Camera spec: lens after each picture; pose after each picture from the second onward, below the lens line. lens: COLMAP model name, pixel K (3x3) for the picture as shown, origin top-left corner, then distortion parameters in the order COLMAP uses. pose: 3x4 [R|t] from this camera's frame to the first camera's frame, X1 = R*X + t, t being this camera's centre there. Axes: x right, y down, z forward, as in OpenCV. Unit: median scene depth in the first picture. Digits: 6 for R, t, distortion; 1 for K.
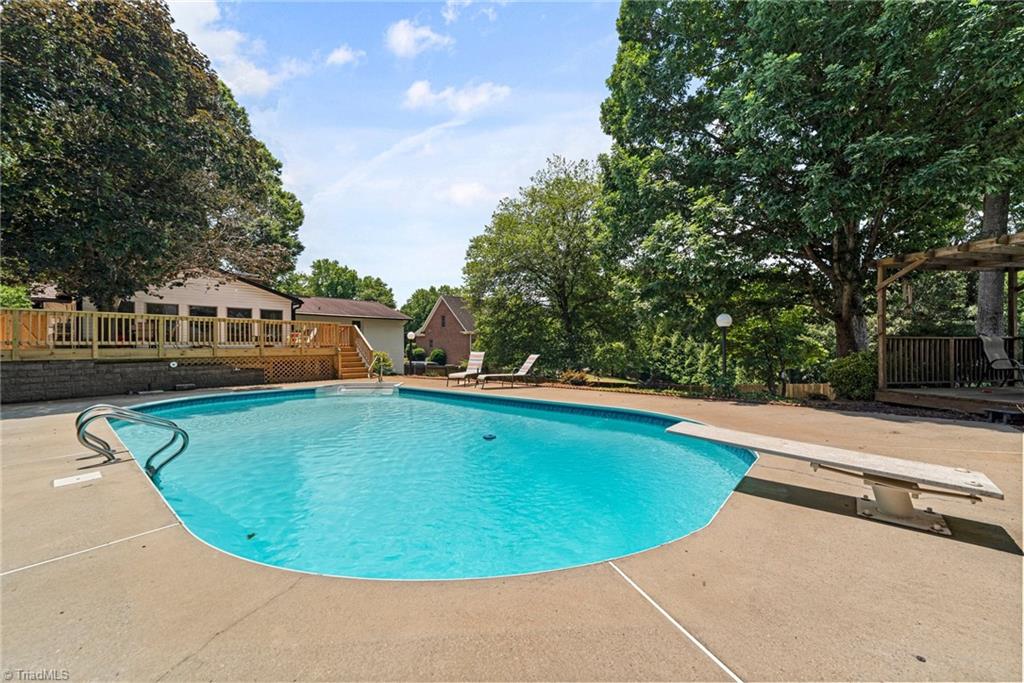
lens RADIAL K [[394.3, 0, 513.6], [0, 394.3, 350.5], [0, 0, 1]] dist [-0.011877, 0.000200]
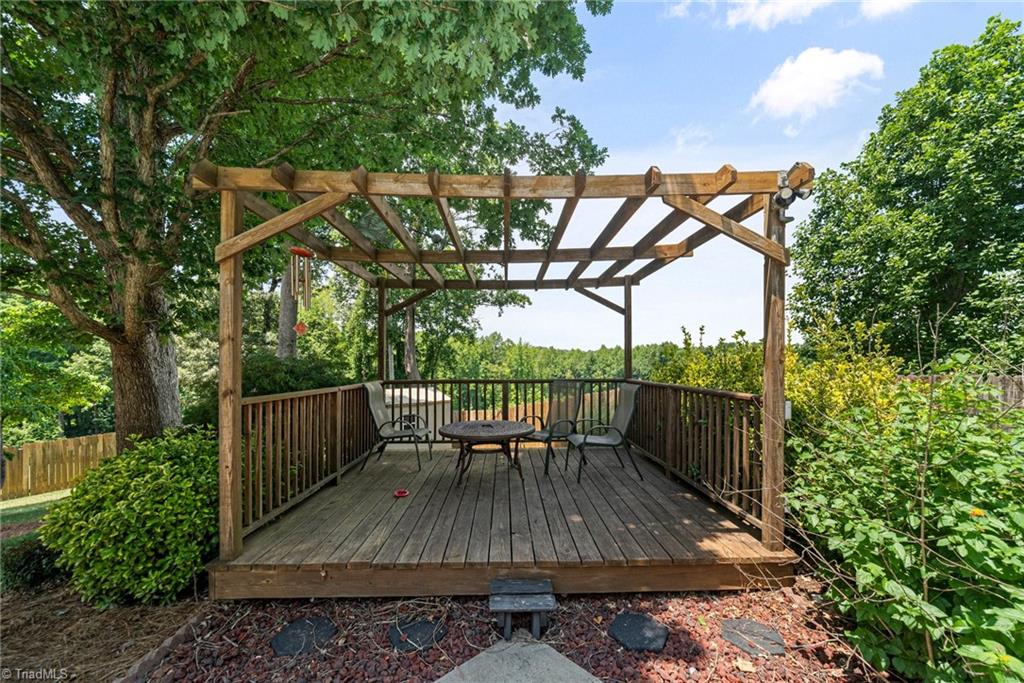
lens RADIAL K [[393.4, 0, 514.0], [0, 393.4, 356.8], [0, 0, 1]] dist [-0.010910, 0.003111]
pose [[0.111507, 0.018499, 0.993591, 0.448197], [0.009419, 0.999762, -0.019671, -0.044964], [-0.993719, 0.011552, 0.111306, 0.507018]]
